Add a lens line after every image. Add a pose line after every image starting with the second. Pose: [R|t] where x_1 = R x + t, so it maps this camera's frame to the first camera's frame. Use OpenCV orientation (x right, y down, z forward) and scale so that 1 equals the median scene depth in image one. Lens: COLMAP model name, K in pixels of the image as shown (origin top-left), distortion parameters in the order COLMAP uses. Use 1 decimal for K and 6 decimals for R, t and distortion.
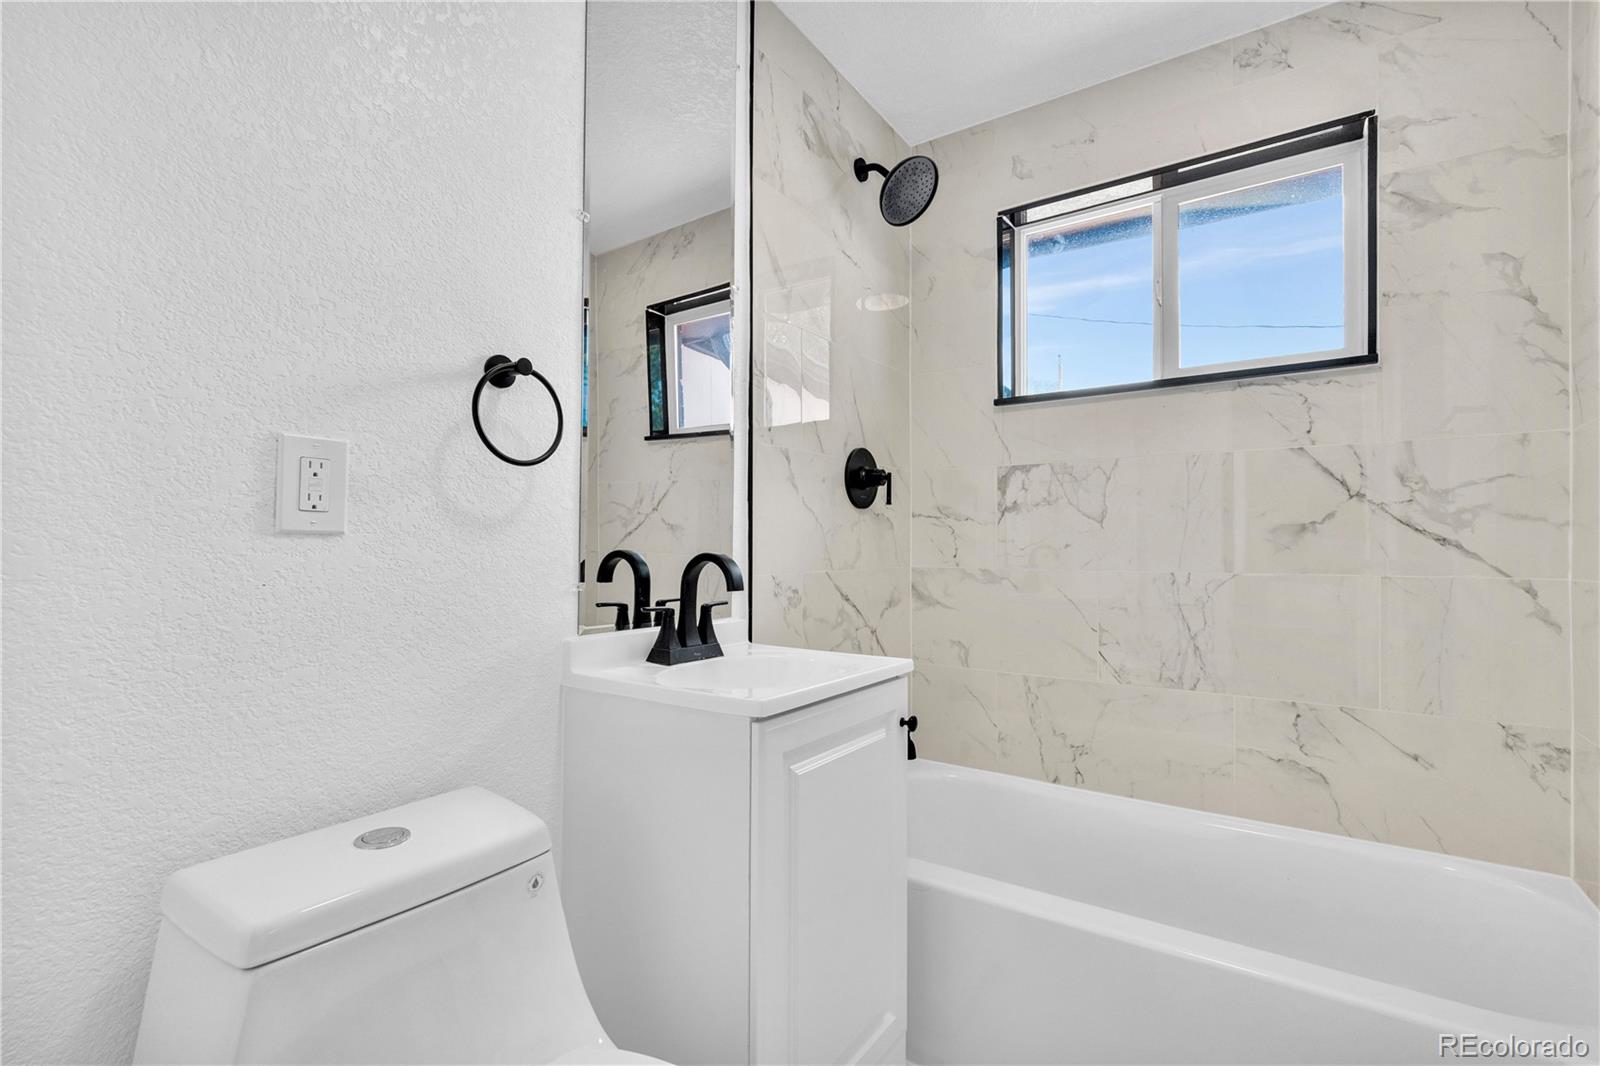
lens RADIAL K [[728.8, 0, 814.0], [0, 728.8, 522.3], [0, 0, 1]] dist [-0.009412, 0.000317]
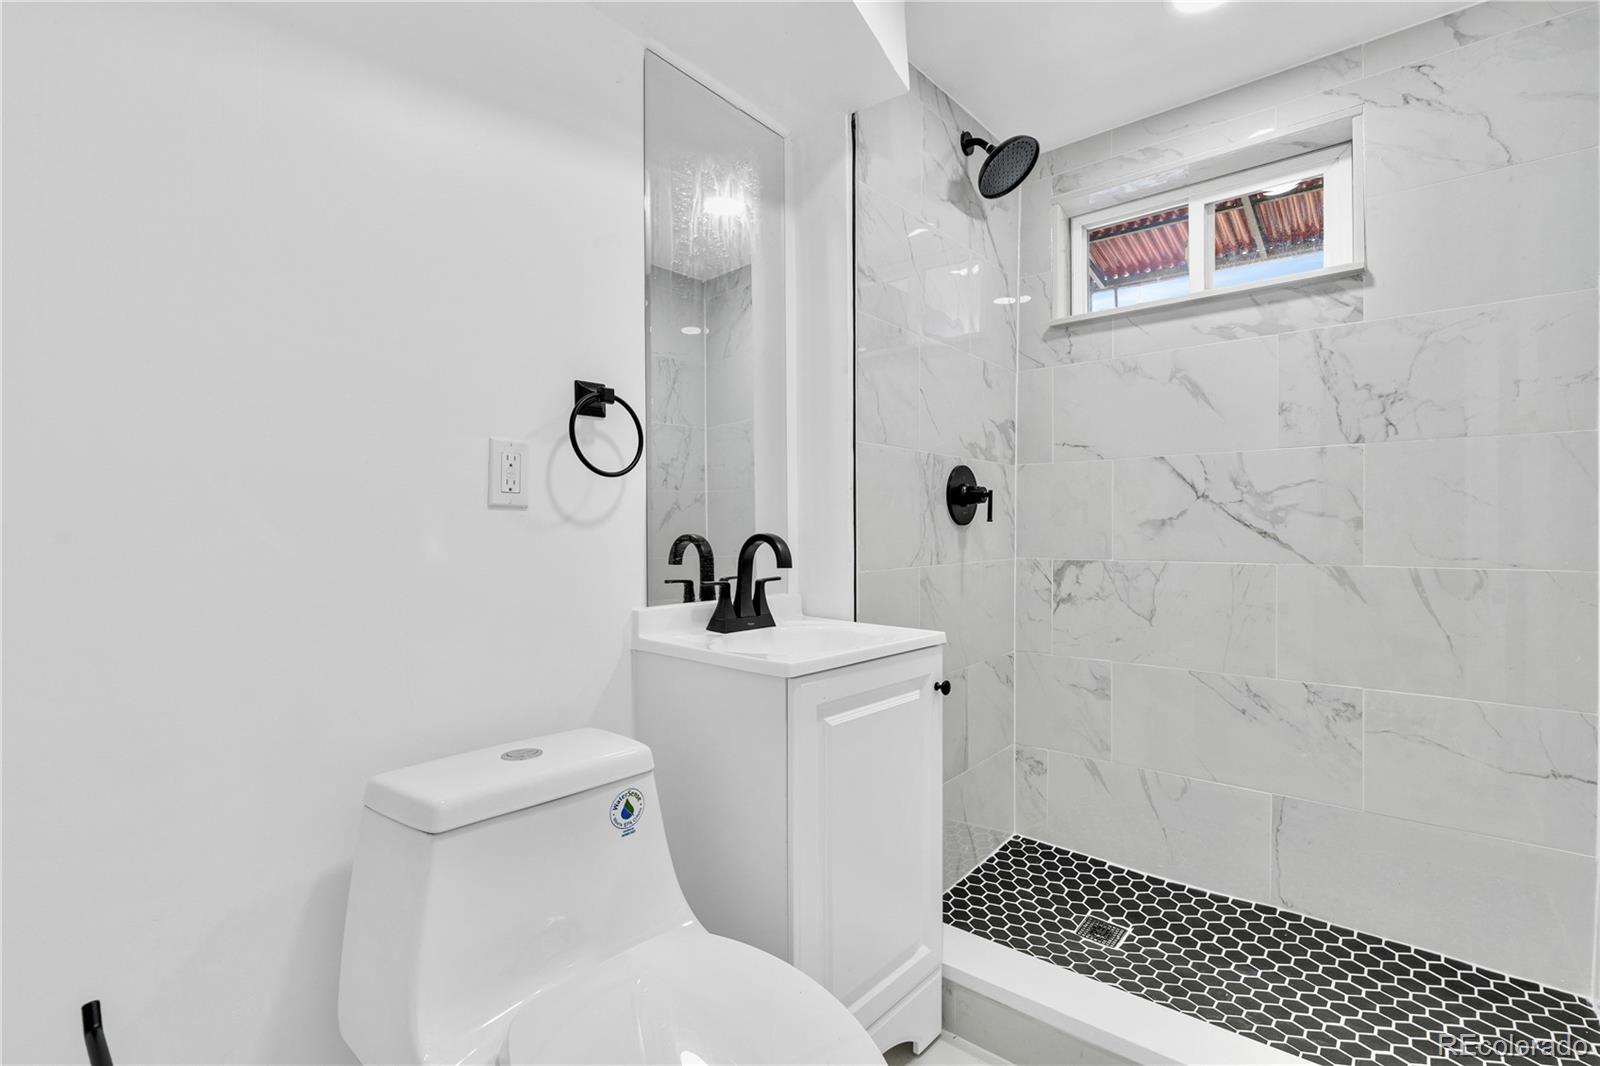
lens RADIAL K [[734.3, 0, 801.9], [0, 734.3, 528.5], [0, 0, 1]] dist [-0.004417, 0.000632]
pose [[0.979854, -0.008047, -0.199555, 0.181208], [0.015866, 0.999166, 0.037613, -0.021874], [0.199086, -0.040022, 0.979165, -0.189332]]
